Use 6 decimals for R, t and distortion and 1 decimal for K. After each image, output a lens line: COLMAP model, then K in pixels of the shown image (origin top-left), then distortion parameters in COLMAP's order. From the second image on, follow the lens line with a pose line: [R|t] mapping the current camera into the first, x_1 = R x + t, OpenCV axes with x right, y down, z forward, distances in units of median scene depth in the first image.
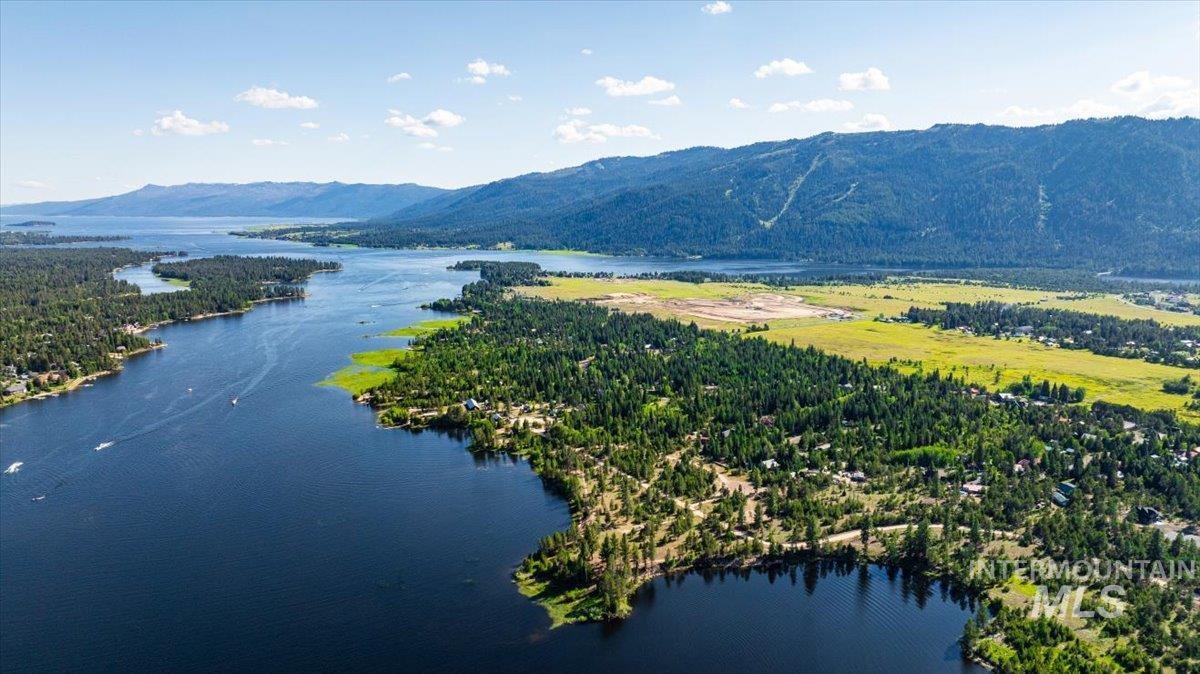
lens RADIAL K [[840.9, 0, 609.6], [0, 840.9, 335.7], [0, 0, 1]] dist [-0.033924, 0.033281]
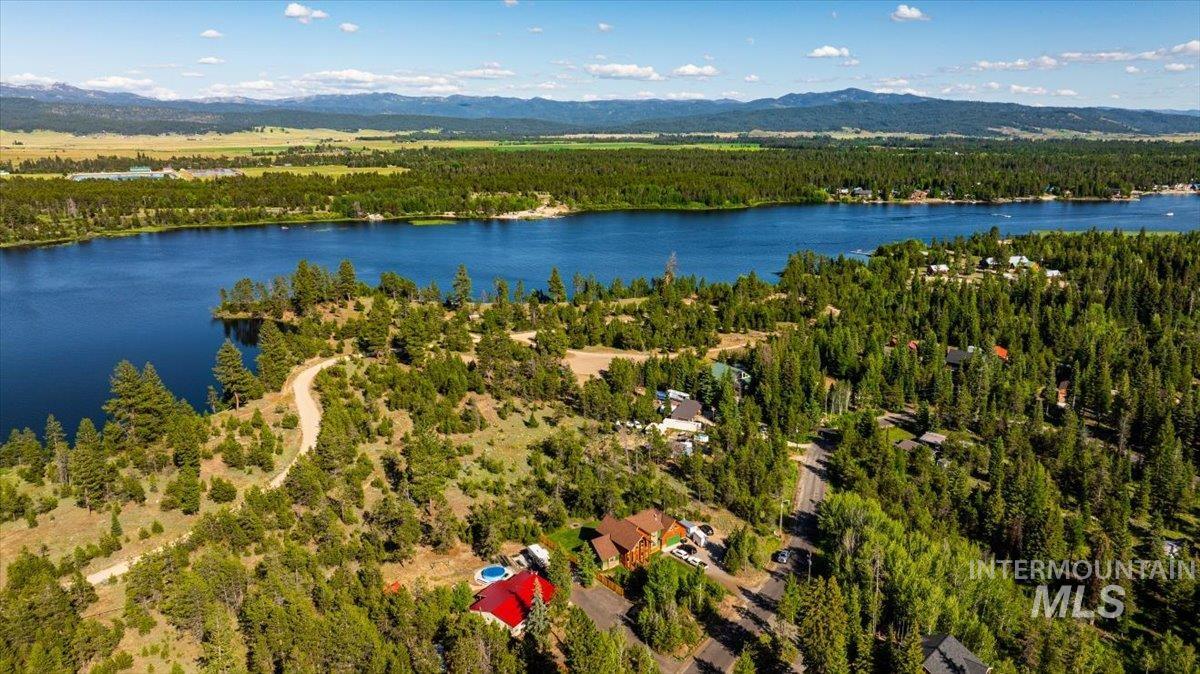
lens RADIAL K [[840.9, 0, 606.9], [0, 840.9, 360.9], [0, 0, 1]] dist [-0.033924, 0.033281]
pose [[-0.022808, 0.267501, -0.963288, 0.116755], [-0.152165, 0.951383, 0.267798, 0.007948], [0.988092, 0.152687, 0.019005, 0.179574]]
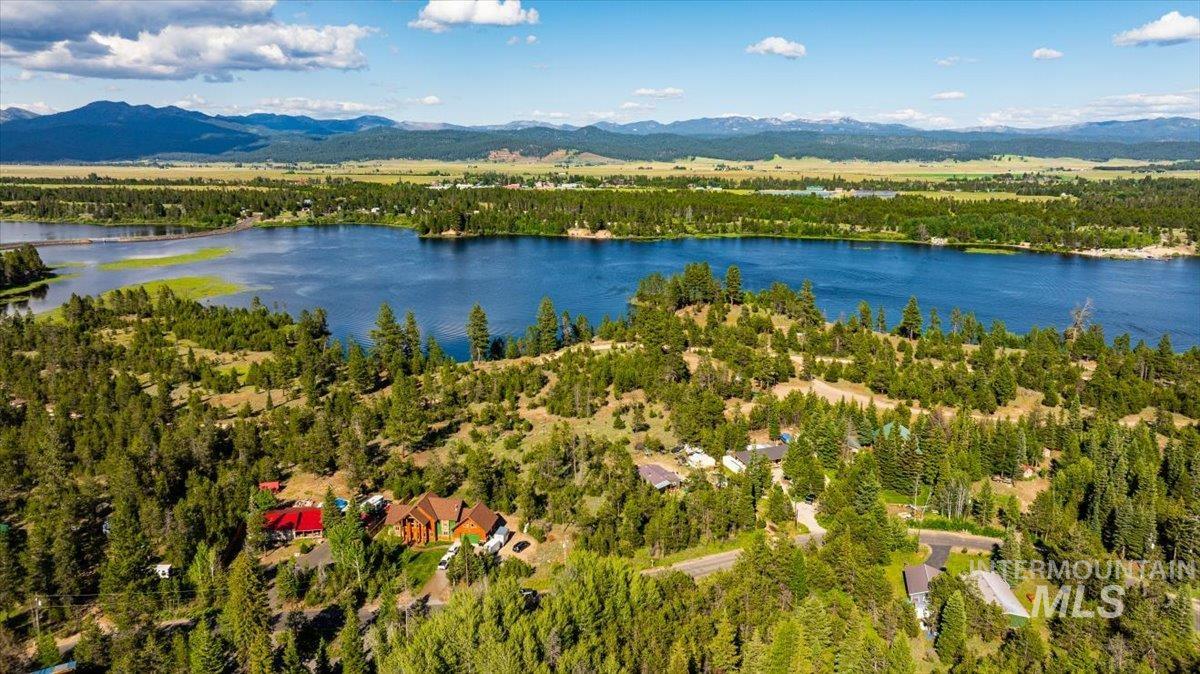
lens RADIAL K [[840.9, 0, 604.9], [0, 840.9, 346.7], [0, 0, 1]] dist [-0.033924, 0.033281]
pose [[-0.758713, 0.143637, -0.635392, 0.094284], [-0.098845, 0.938709, 0.330235, 0.003781], [0.643882, 0.313359, -0.698013, 0.222047]]
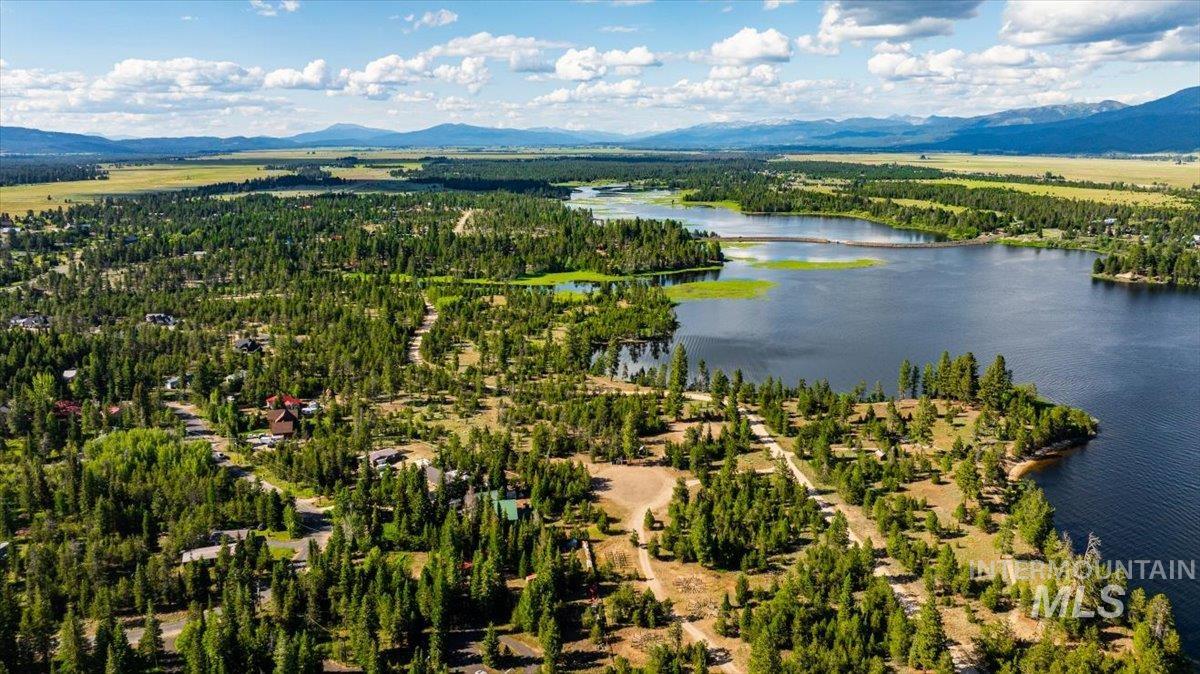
lens RADIAL K [[840.9, 0, 600.9], [0, 840.9, 329.0], [0, 0, 1]] dist [-0.033924, 0.033281]
pose [[-0.905019, -0.090962, 0.415531, -0.001276], [0.064820, 0.935968, 0.346066, -0.010339], [-0.420403, 0.340131, -0.841173, 0.246439]]
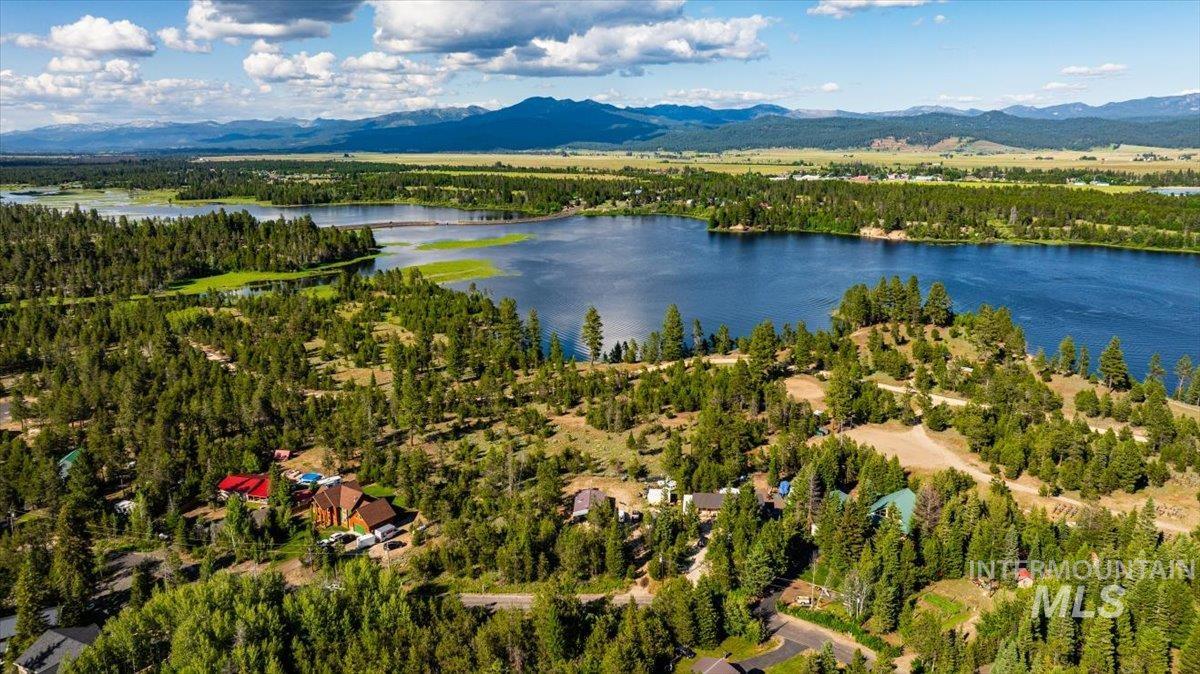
lens RADIAL K [[840.9, 0, 605.5], [0, 840.9, 340.4], [0, 0, 1]] dist [-0.033924, 0.033281]
pose [[-0.967075, 0.063938, -0.246329, 0.067907], [-0.031747, 0.930056, 0.366043, 0.000109], [0.252504, 0.361812, -0.897404, 0.233635]]
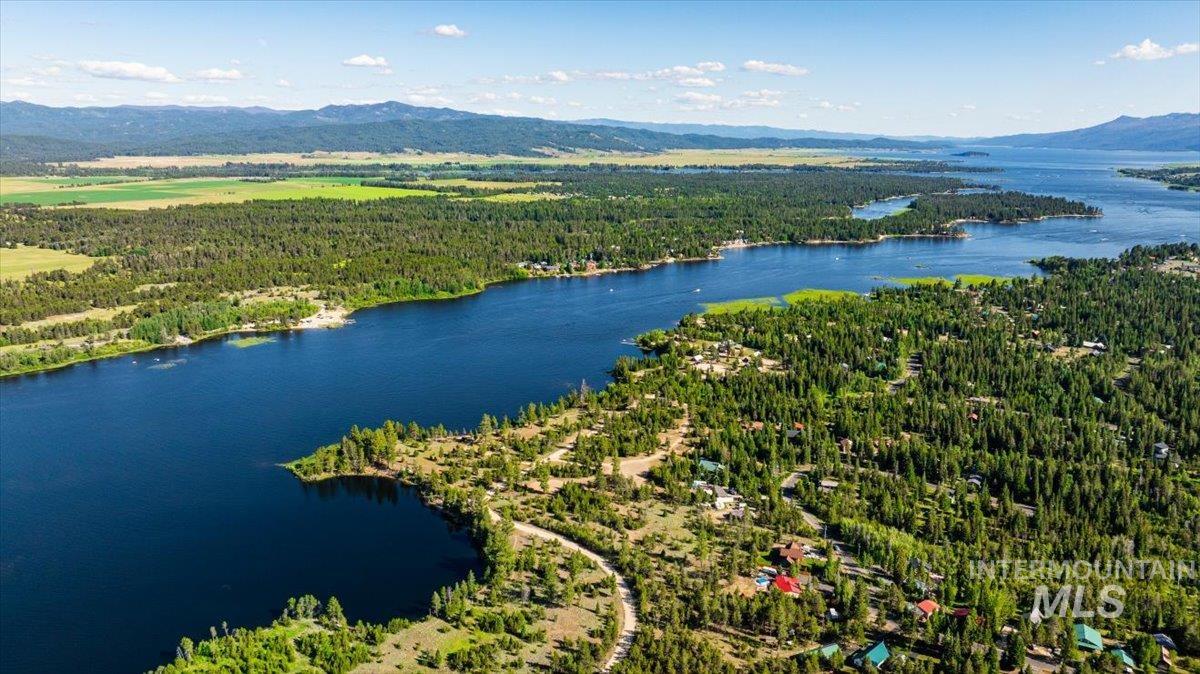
lens RADIAL K [[840.9, 0, 610.6], [0, 840.9, 349.5], [0, 0, 1]] dist [-0.033924, 0.033281]
pose [[0.487964, 0.220730, -0.844494, 0.158217], [-0.141038, 0.974723, 0.173275, -0.017246], [0.861394, 0.034554, 0.506761, 0.094906]]
